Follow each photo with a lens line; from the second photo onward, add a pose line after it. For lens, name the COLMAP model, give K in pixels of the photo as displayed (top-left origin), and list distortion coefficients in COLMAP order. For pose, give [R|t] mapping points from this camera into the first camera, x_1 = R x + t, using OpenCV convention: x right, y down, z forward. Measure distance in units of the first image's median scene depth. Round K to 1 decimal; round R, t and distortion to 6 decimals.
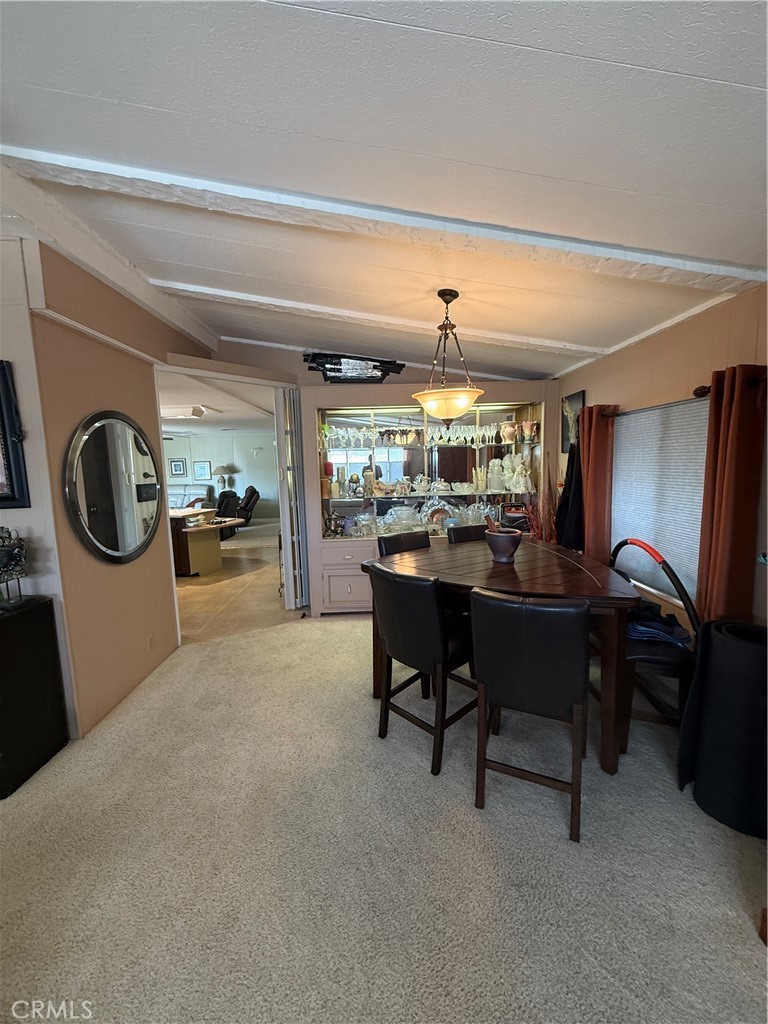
lens RADIAL K [[406.3, 0, 384.9], [0, 406.3, 514.3], [0, 0, 1]] dist [-0.012464, -0.000207]
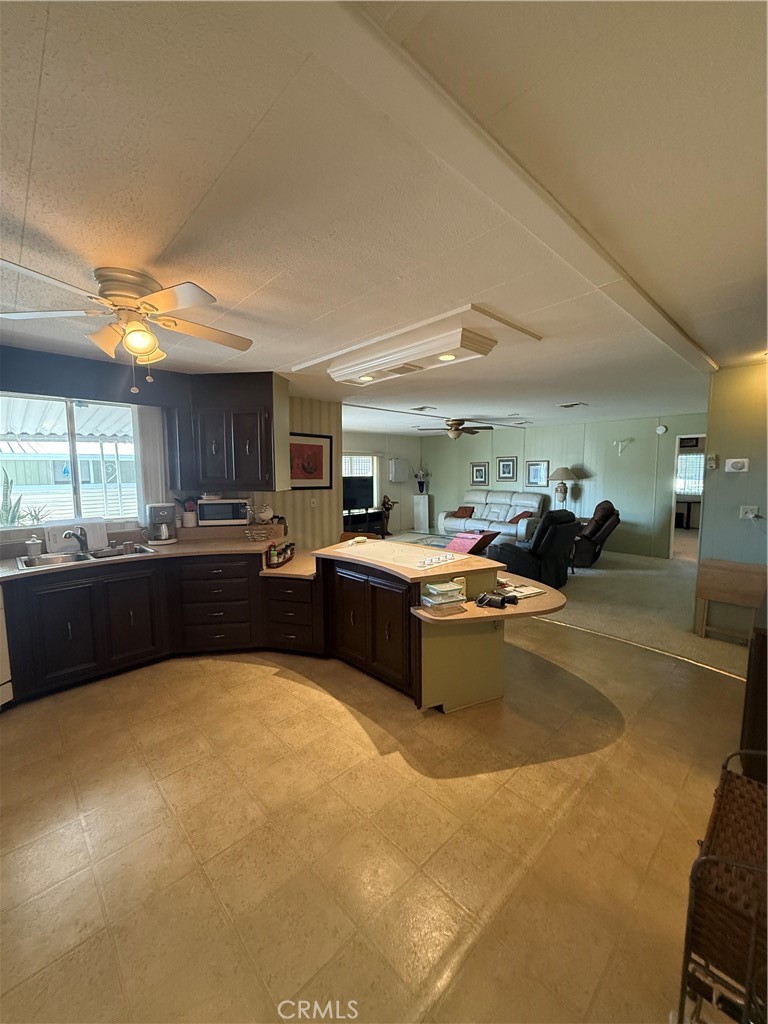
lens RADIAL K [[406.3, 0, 382.0], [0, 406.3, 511.6], [0, 0, 1]] dist [-0.012464, -0.000207]
pose [[0.669990, 0.092225, -0.736619, -0.100829], [-0.102388, 0.994250, 0.031355, -0.035967], [0.735276, 0.054413, 0.675580, 0.322808]]
